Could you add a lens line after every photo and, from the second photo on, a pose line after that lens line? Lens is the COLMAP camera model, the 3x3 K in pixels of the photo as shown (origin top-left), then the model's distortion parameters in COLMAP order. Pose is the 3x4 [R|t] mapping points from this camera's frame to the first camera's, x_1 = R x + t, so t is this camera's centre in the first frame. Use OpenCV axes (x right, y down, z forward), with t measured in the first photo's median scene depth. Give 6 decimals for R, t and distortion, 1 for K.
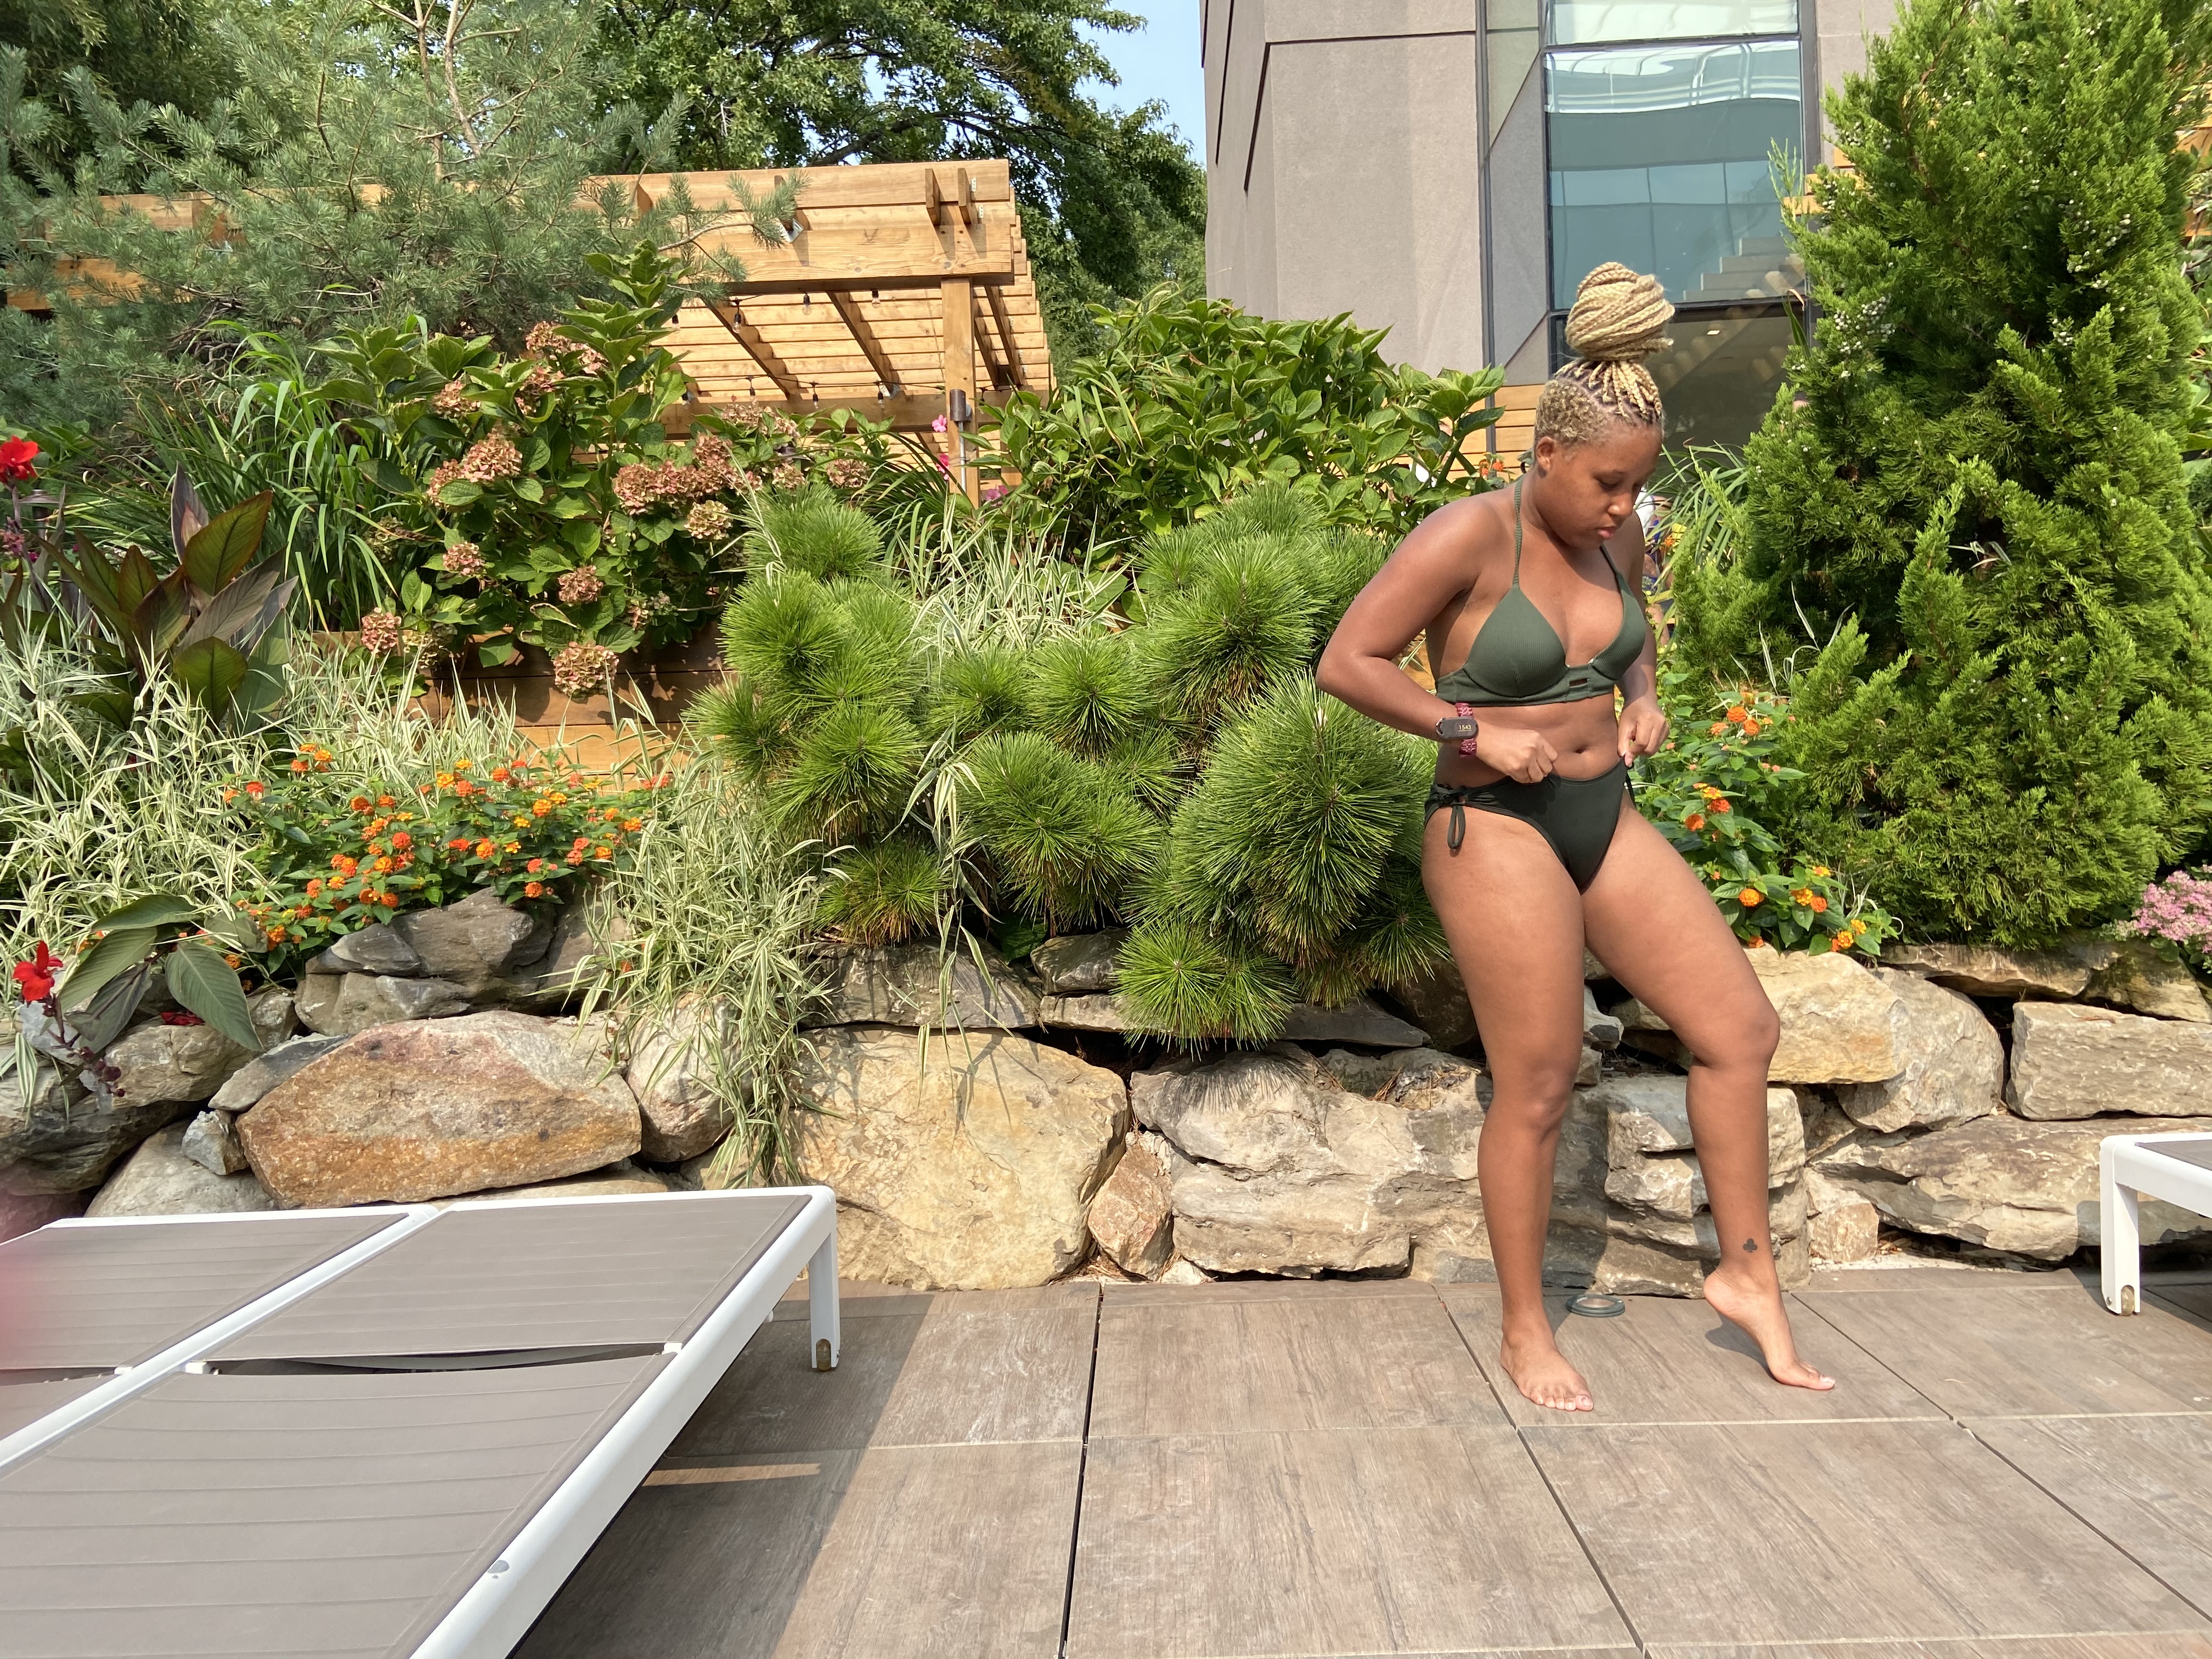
lens RADIAL K [[1627.4, 0, 1106.0], [0, 1627.4, 829.5], [0, 0, 1]] dist [0.117200, -0.146787]
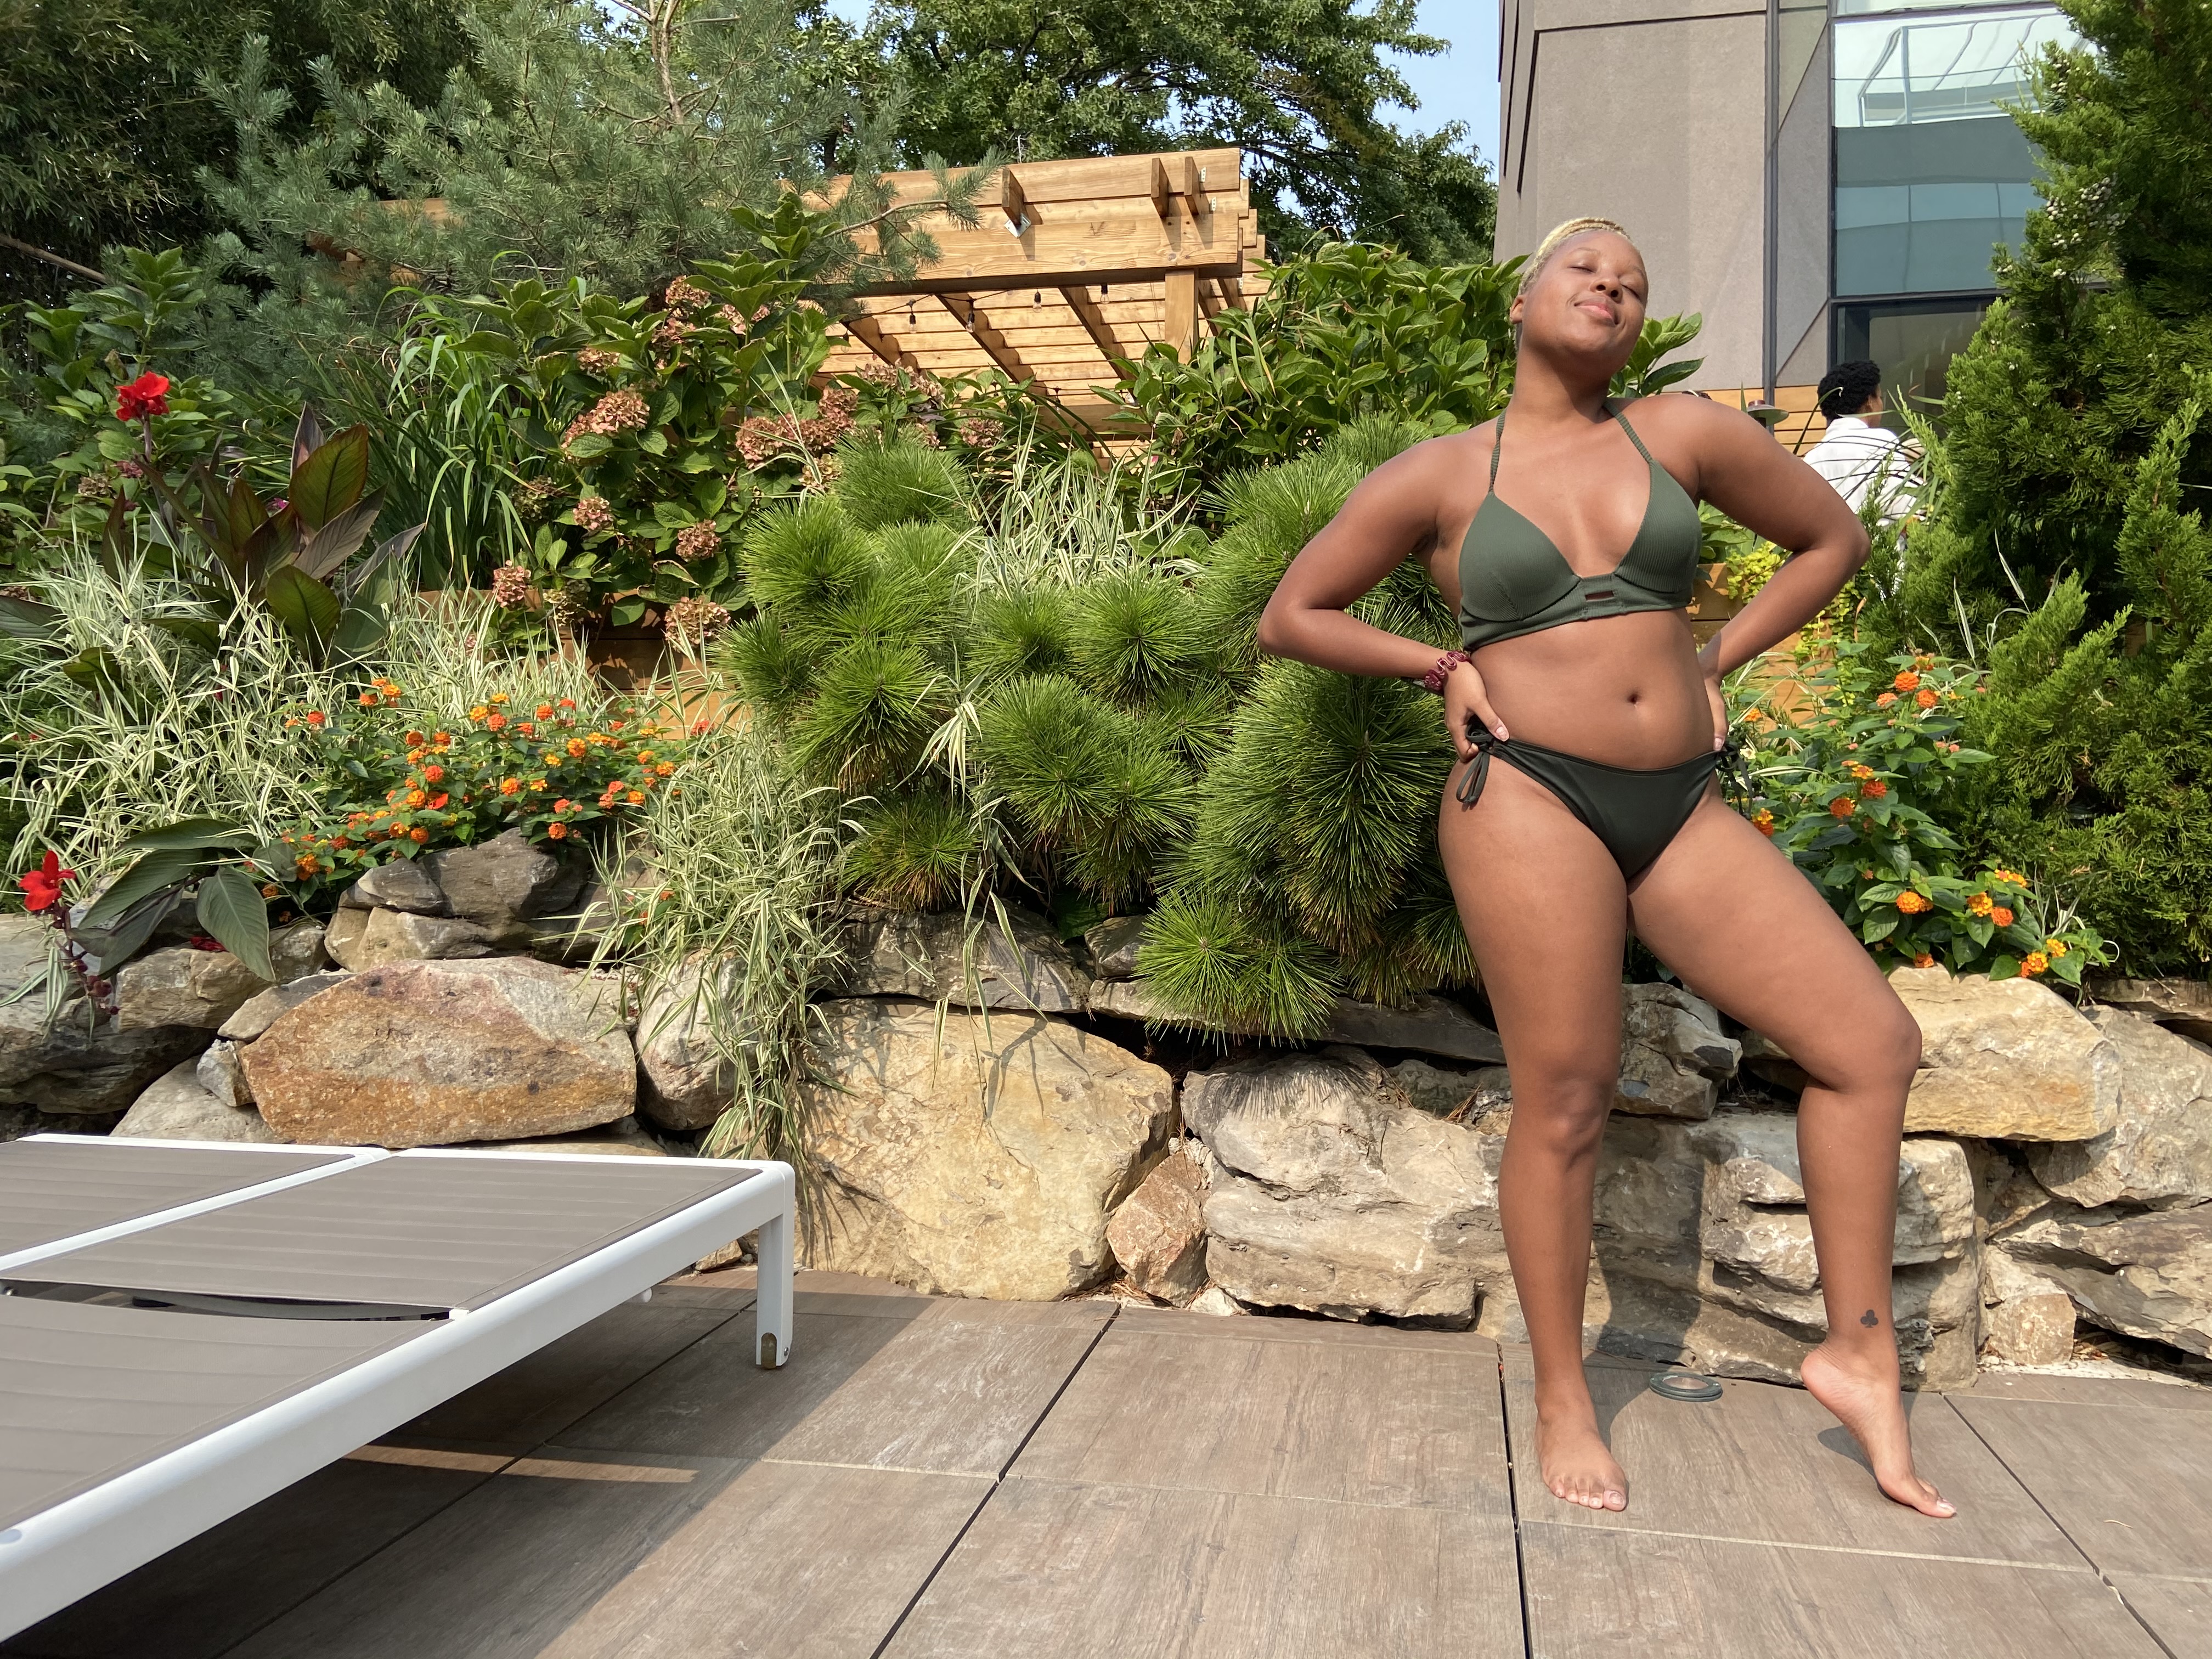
lens RADIAL K [[1629.1, 0, 1121.9], [0, 1629.1, 810.2], [0, 0, 1]] dist [0.118377, -0.146893]
pose [[0.985345, 0.044538, -0.164653, 0.133252], [-0.049801, 0.998367, -0.027971, 0.036210], [0.163139, 0.035761, 0.985955, 0.119889]]
